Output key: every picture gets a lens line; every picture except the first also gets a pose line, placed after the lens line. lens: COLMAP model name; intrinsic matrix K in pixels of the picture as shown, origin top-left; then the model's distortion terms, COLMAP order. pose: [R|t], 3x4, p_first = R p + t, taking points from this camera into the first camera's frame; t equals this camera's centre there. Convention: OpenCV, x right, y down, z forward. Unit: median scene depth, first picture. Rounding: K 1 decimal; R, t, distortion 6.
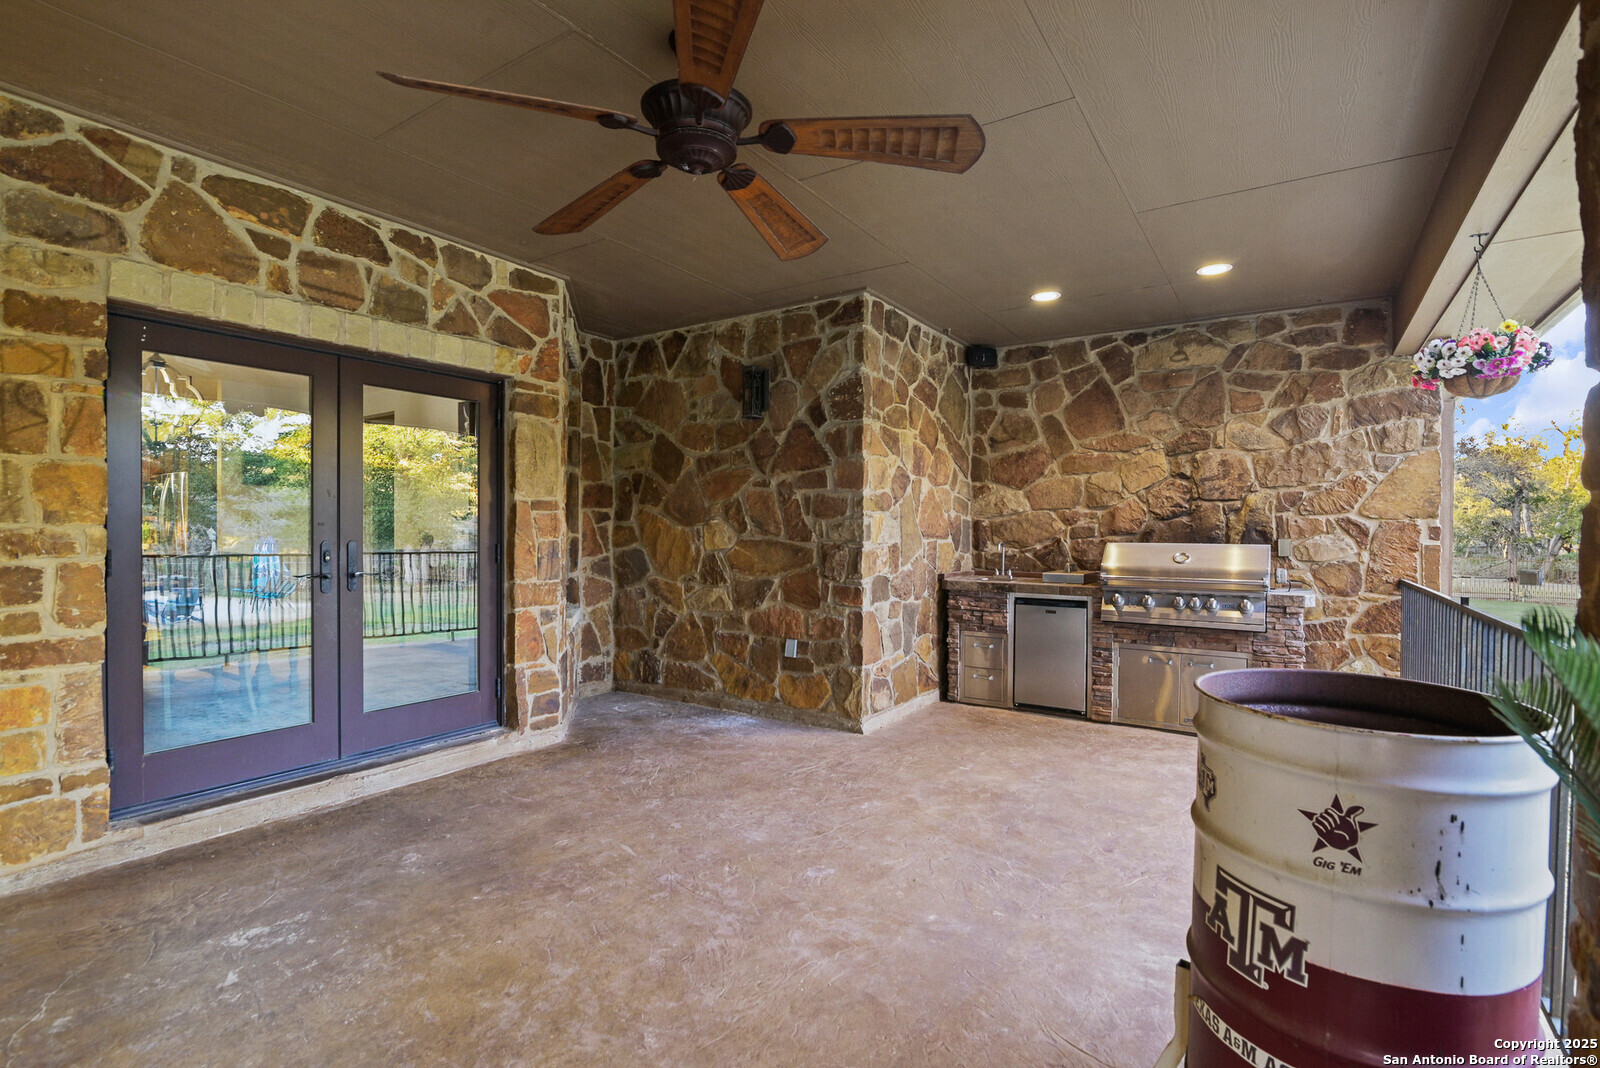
lens RADIAL K [[740.9, 0, 805.2], [0, 740.9, 536.7], [0, 0, 1]] dist [-0.018809, -0.000397]
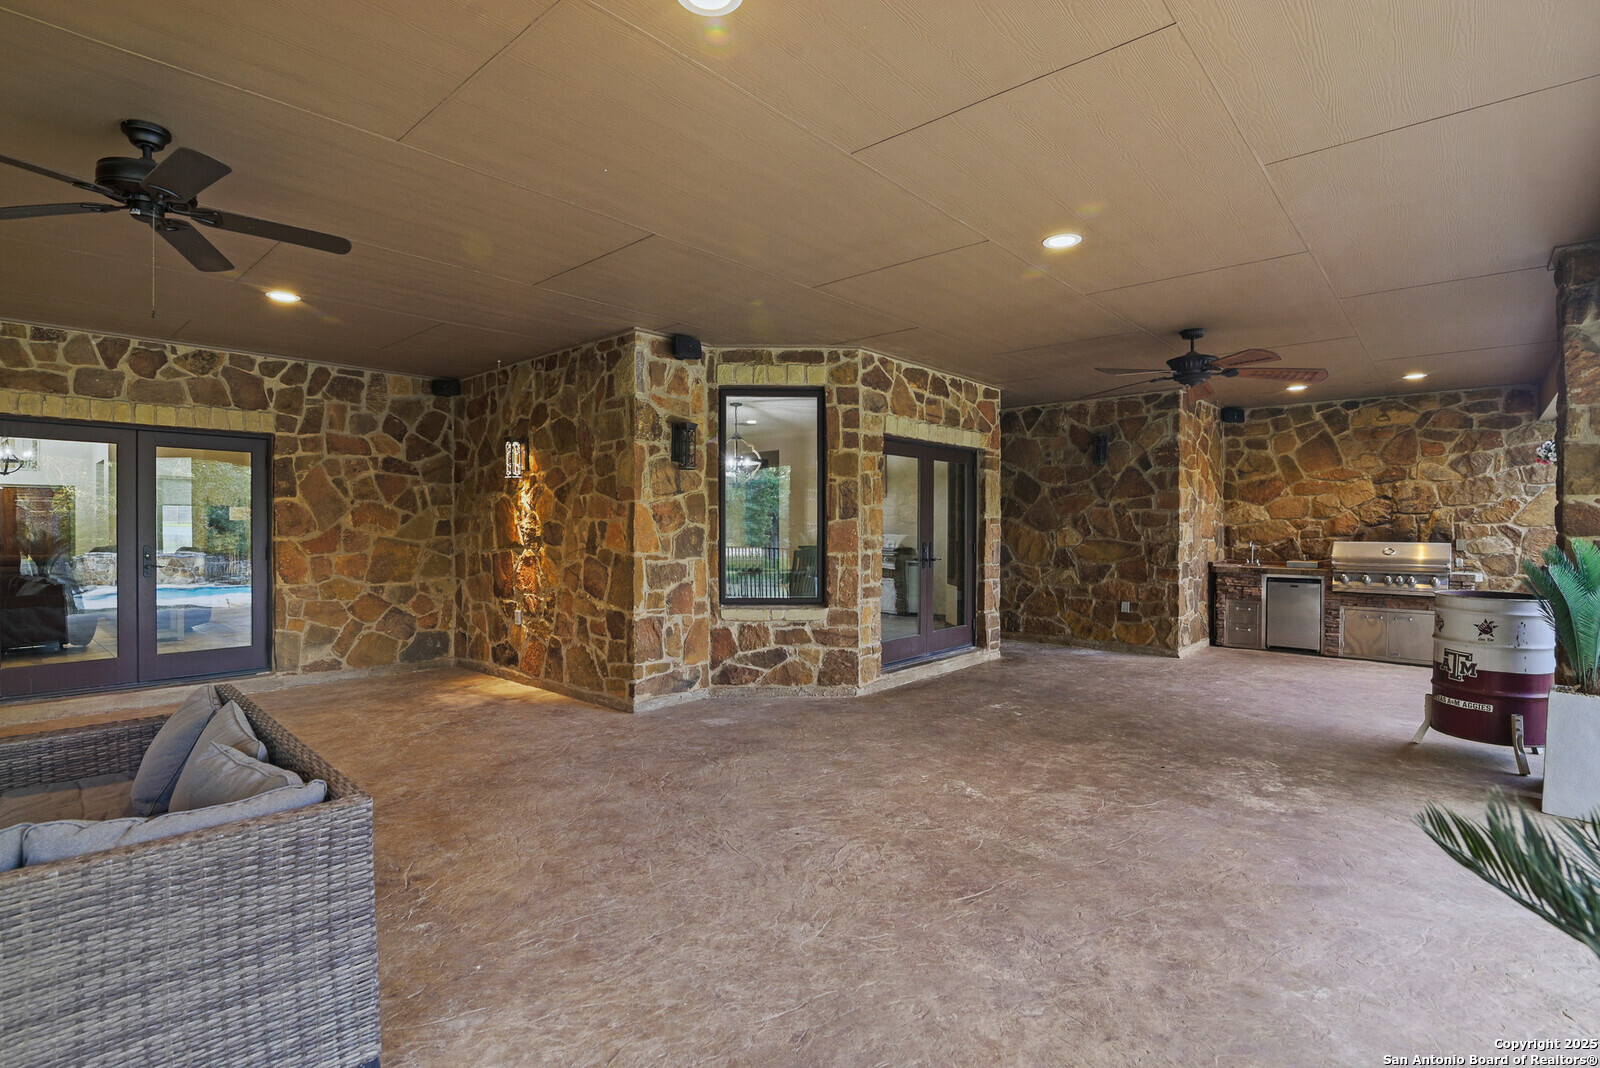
lens RADIAL K [[752.6, 0, 799.1], [0, 752.6, 534.1], [0, 0, 1]] dist [-0.017689, -0.000328]
pose [[0.989860, -0.002514, -0.142021, -0.495476], [0.002842, 0.999994, 0.002110, -0.014524], [0.142015, -0.002492, 0.989861, -0.729645]]
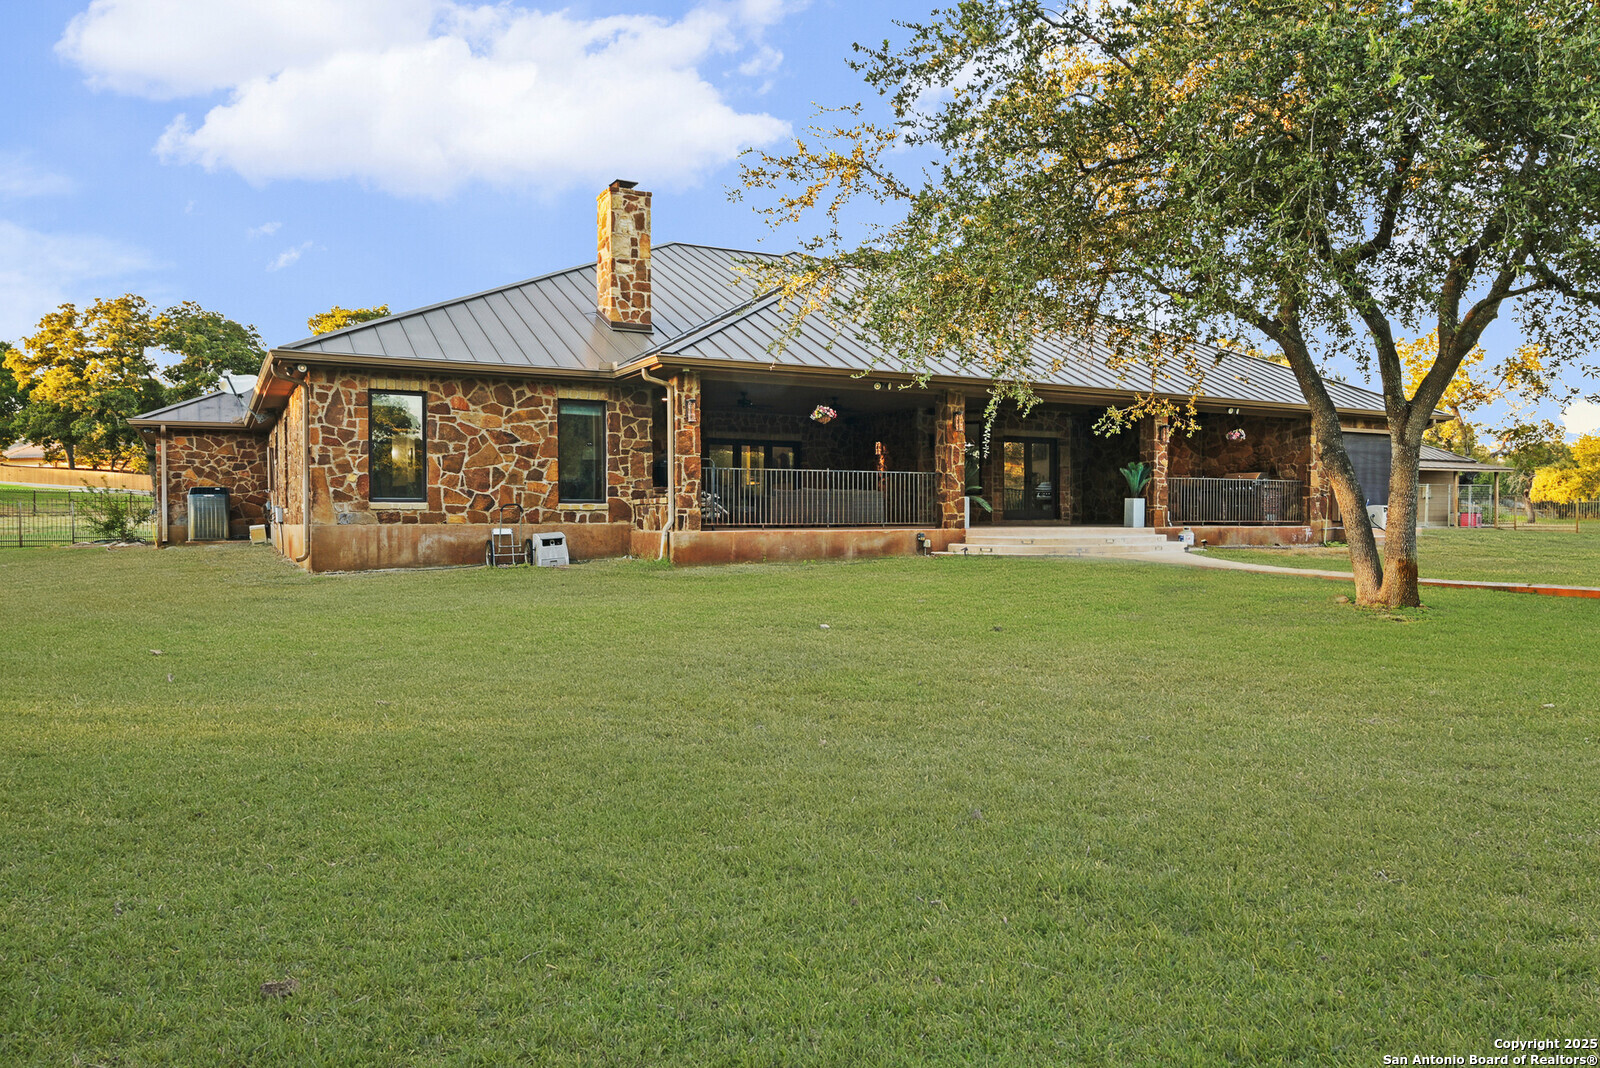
lens RADIAL K [[1094.5, 0, 801.7], [0, 1094.5, 531.9], [0, 0, 1]] dist [0.002958, 0.000524]
pose [[0.886469, -0.002937, -0.462778, 1.053532], [0.003579, 0.999993, 0.000509, 0.279645], [0.462773, -0.002108, 0.886474, -4.608211]]
